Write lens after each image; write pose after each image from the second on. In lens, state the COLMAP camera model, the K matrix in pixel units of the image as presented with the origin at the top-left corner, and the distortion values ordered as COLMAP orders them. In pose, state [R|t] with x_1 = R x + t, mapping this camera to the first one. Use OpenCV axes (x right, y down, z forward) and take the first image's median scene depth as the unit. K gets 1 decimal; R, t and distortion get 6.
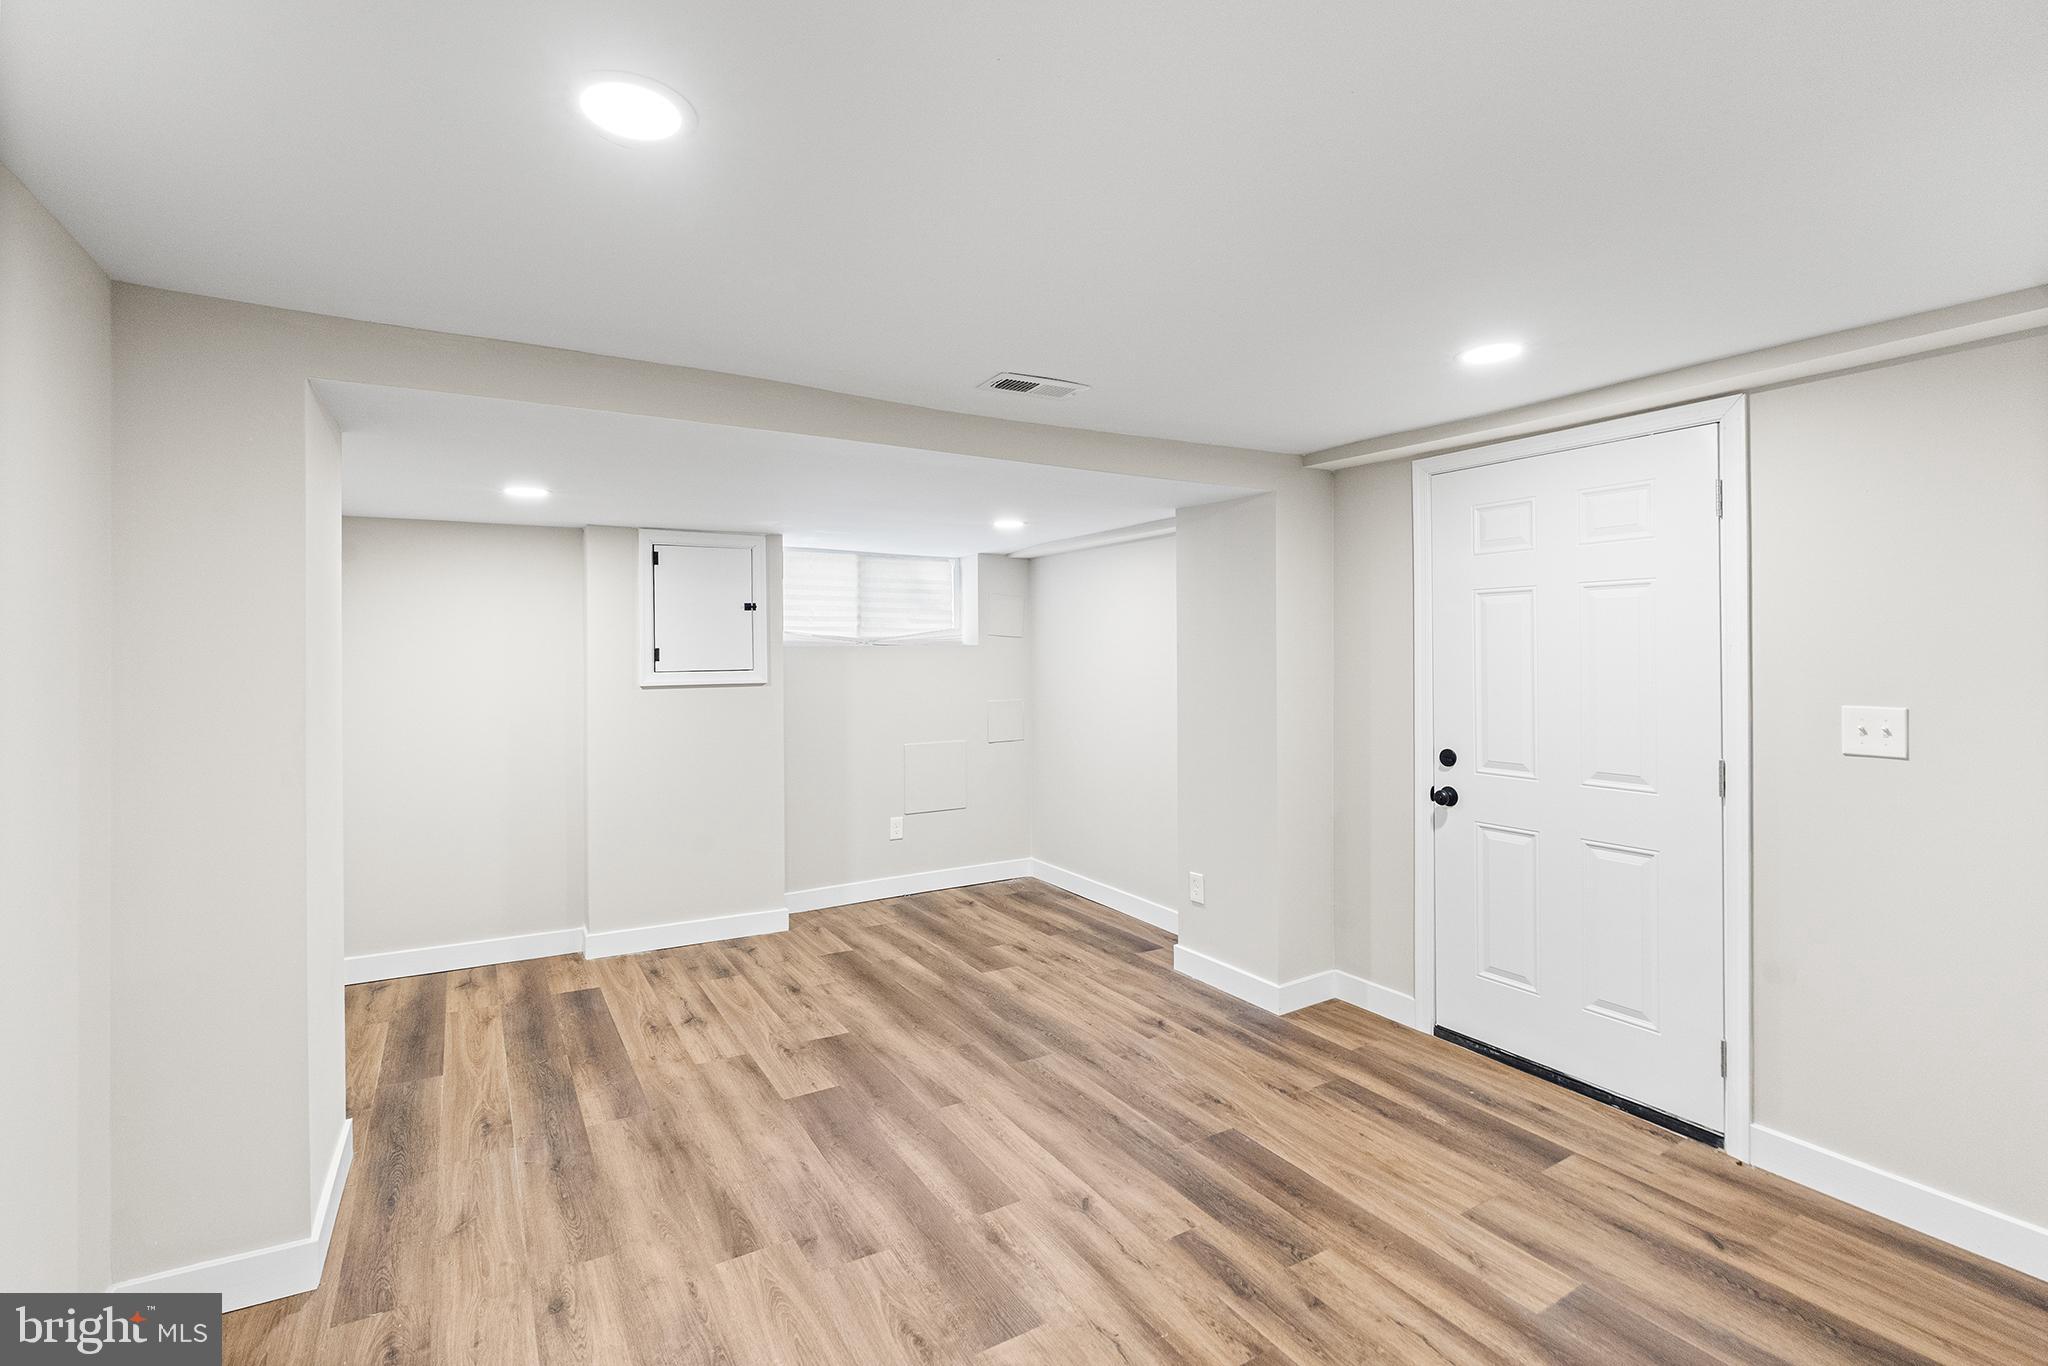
lens RADIAL K [[923.4, 0, 1022.9], [0, 923.4, 661.9], [0, 0, 1]] dist [-0.000424, -0.000084]
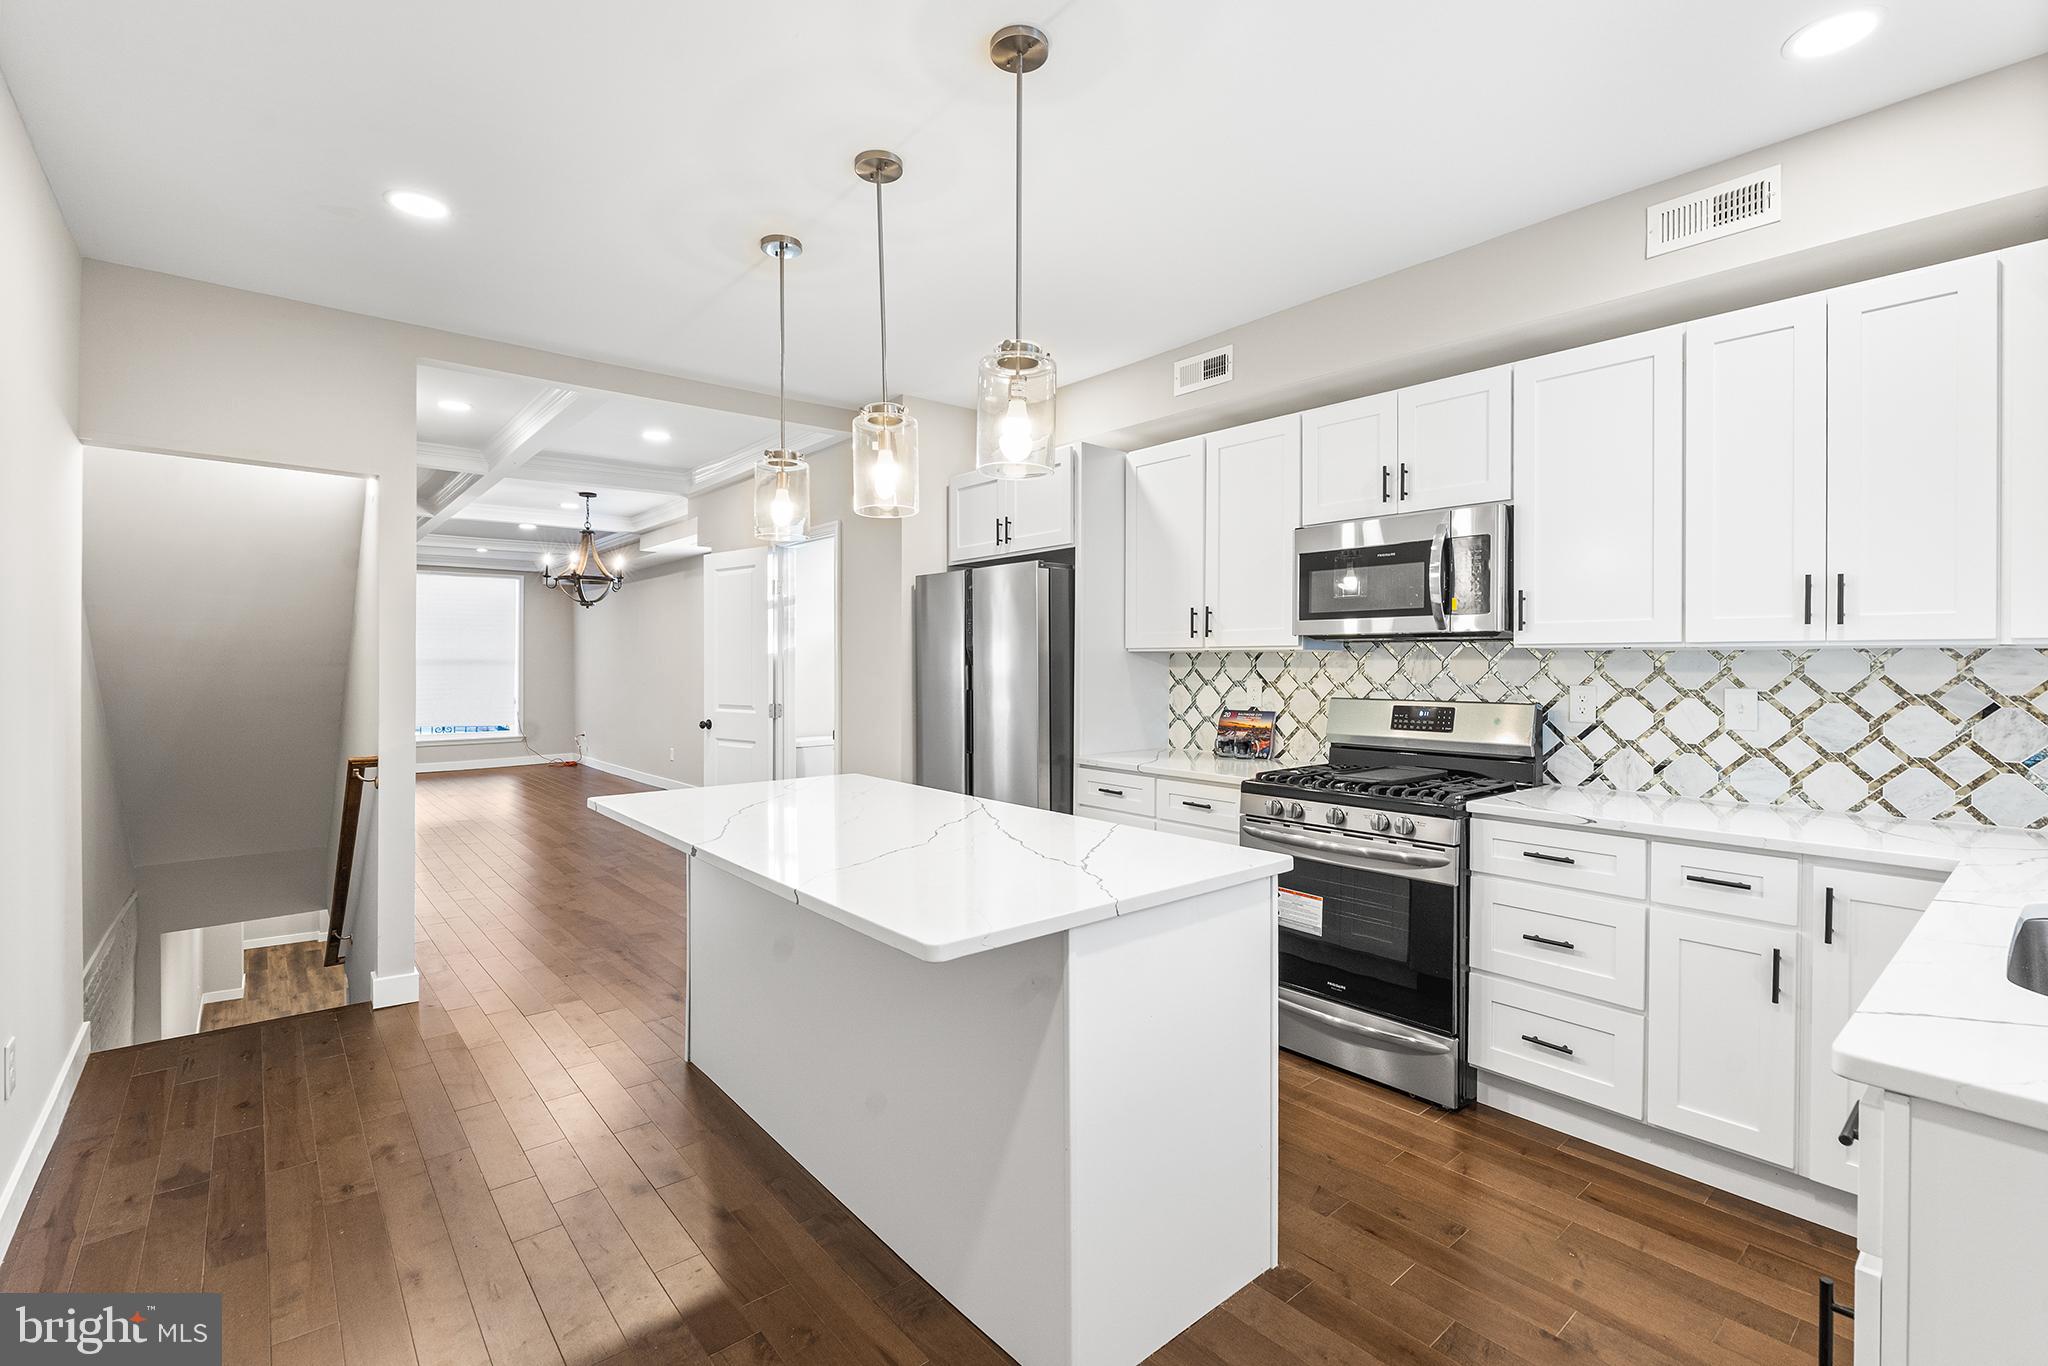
lens RADIAL K [[923.4, 0, 1022.9], [0, 923.4, 661.9], [0, 0, 1]] dist [-0.000424, -0.000084]
pose [[0.989372, 0.002842, 0.145380, 2.157469], [-0.001799, 0.999972, -0.007304, -0.901338], [-0.145396, 0.006965, 0.989349, -3.674858]]
